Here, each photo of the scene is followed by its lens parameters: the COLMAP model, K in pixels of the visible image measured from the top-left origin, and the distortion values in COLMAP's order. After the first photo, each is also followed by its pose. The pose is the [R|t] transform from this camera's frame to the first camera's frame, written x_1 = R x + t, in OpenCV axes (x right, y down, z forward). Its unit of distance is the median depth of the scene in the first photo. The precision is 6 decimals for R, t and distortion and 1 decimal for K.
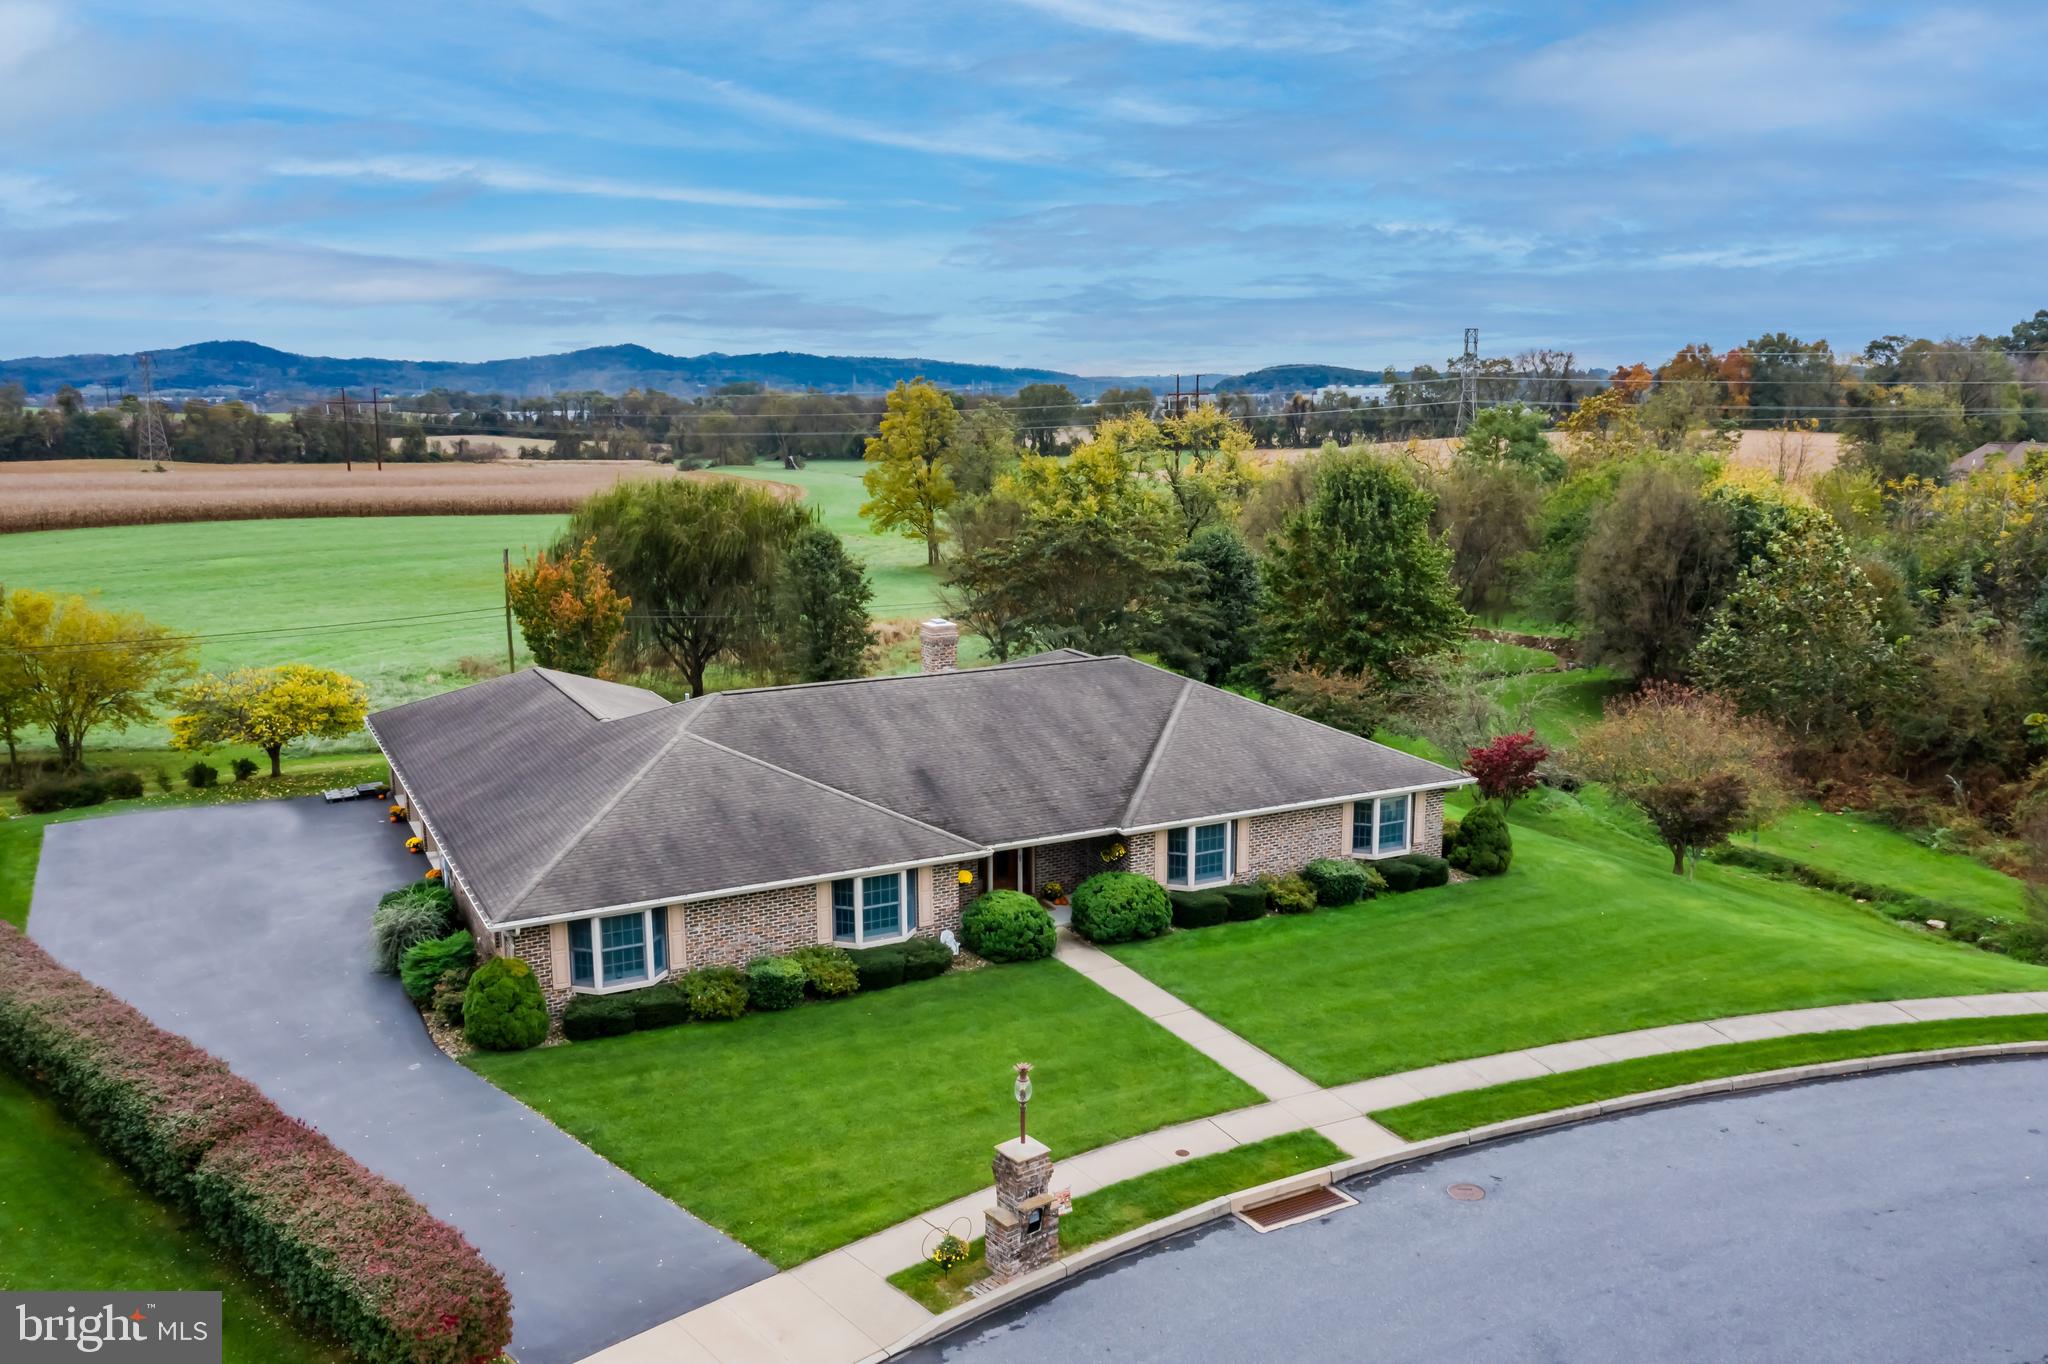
lens RADIAL K [[1695.5, 0, 1024.0], [0, 1695.5, 682.0], [0, 0, 1]] dist [-0.008115, -0.008917]
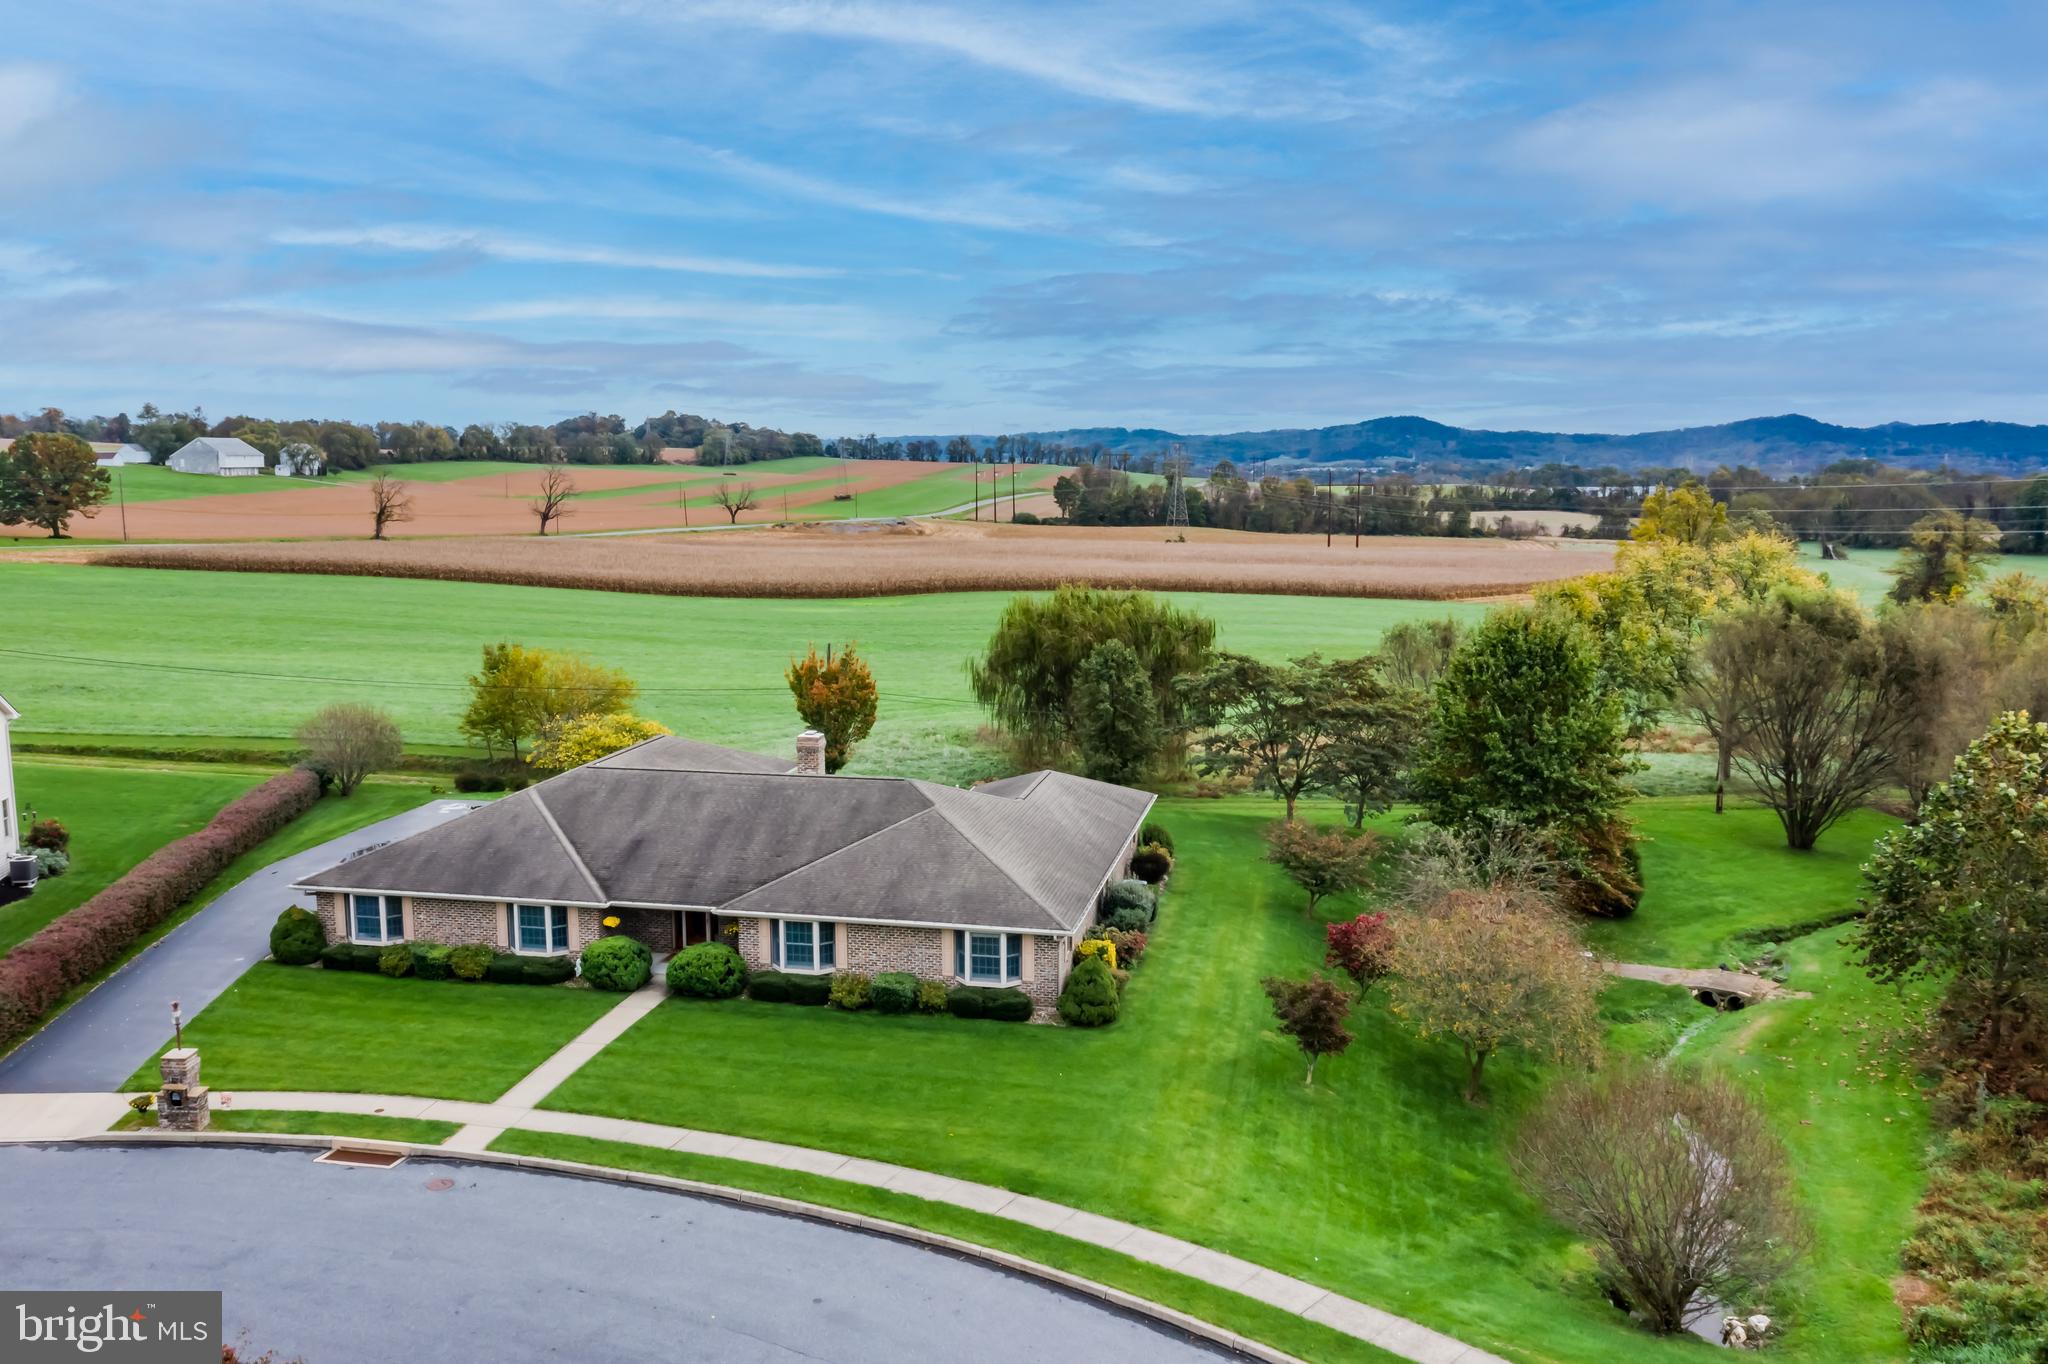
lens RADIAL K [[1727.7, 0, 1024.0], [0, 1727.7, 682.0], [0, 0, 1]] dist [-0.017149, 0.000760]
pose [[0.745607, 0.088563, -0.660475, 1.084158], [-0.112508, 0.993631, 0.006226, -0.117559], [0.656820, 0.069667, 0.750822, 0.175514]]
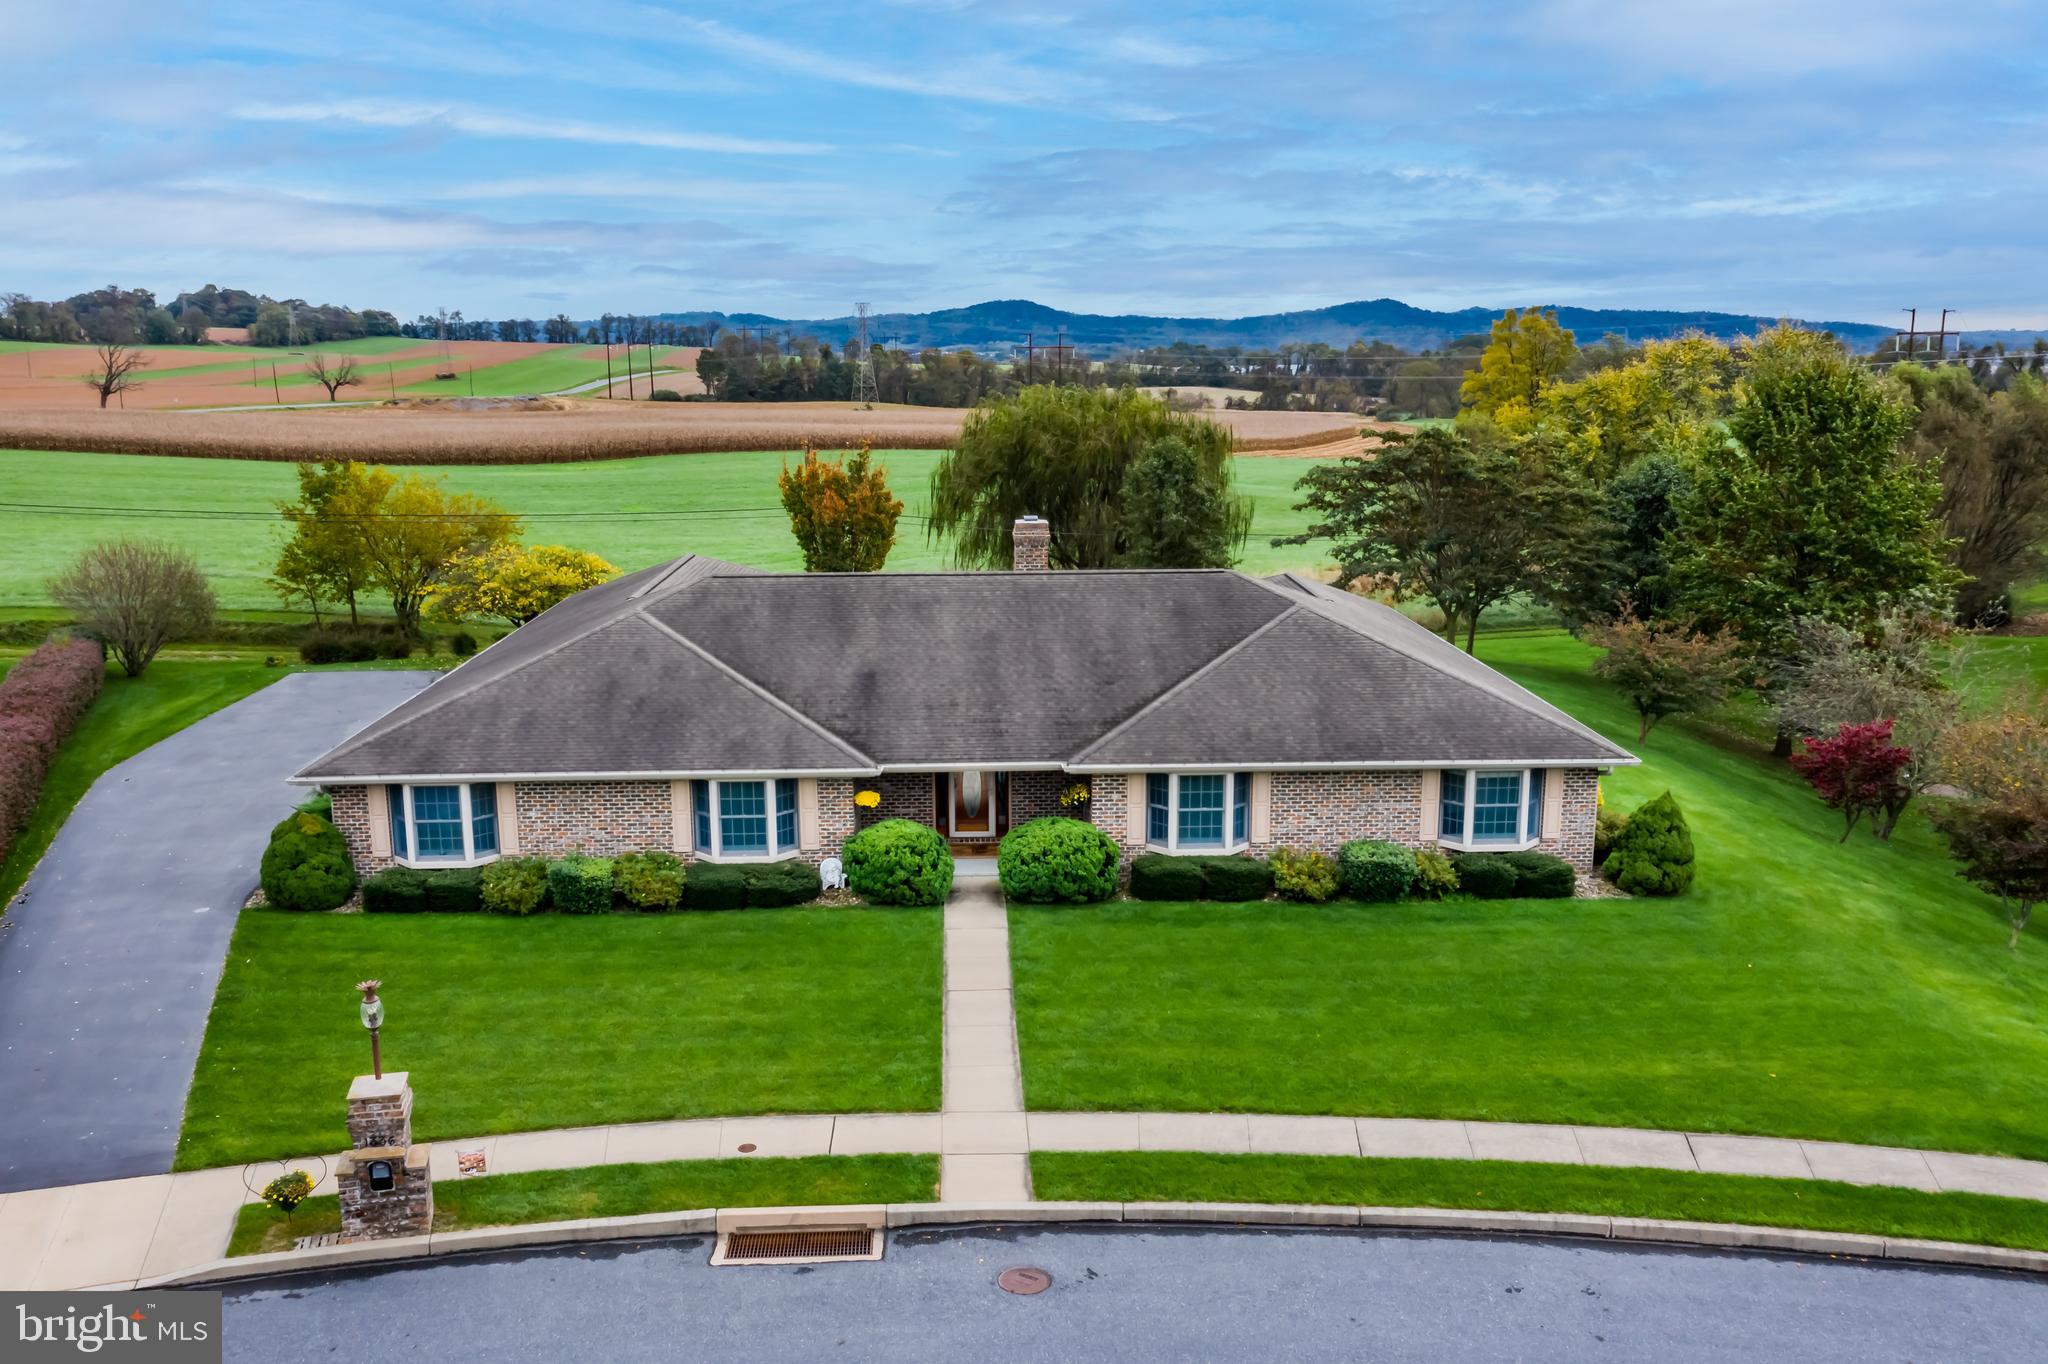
lens RADIAL K [[1727.7, 0, 1024.0], [0, 1727.7, 682.0], [0, 0, 1]] dist [-0.017149, 0.000760]
pose [[0.894563, 0.082680, -0.439228, 0.403082], [-0.075629, 0.996571, 0.033564, 0.022135], [0.440497, 0.003193, 0.897748, 0.260951]]
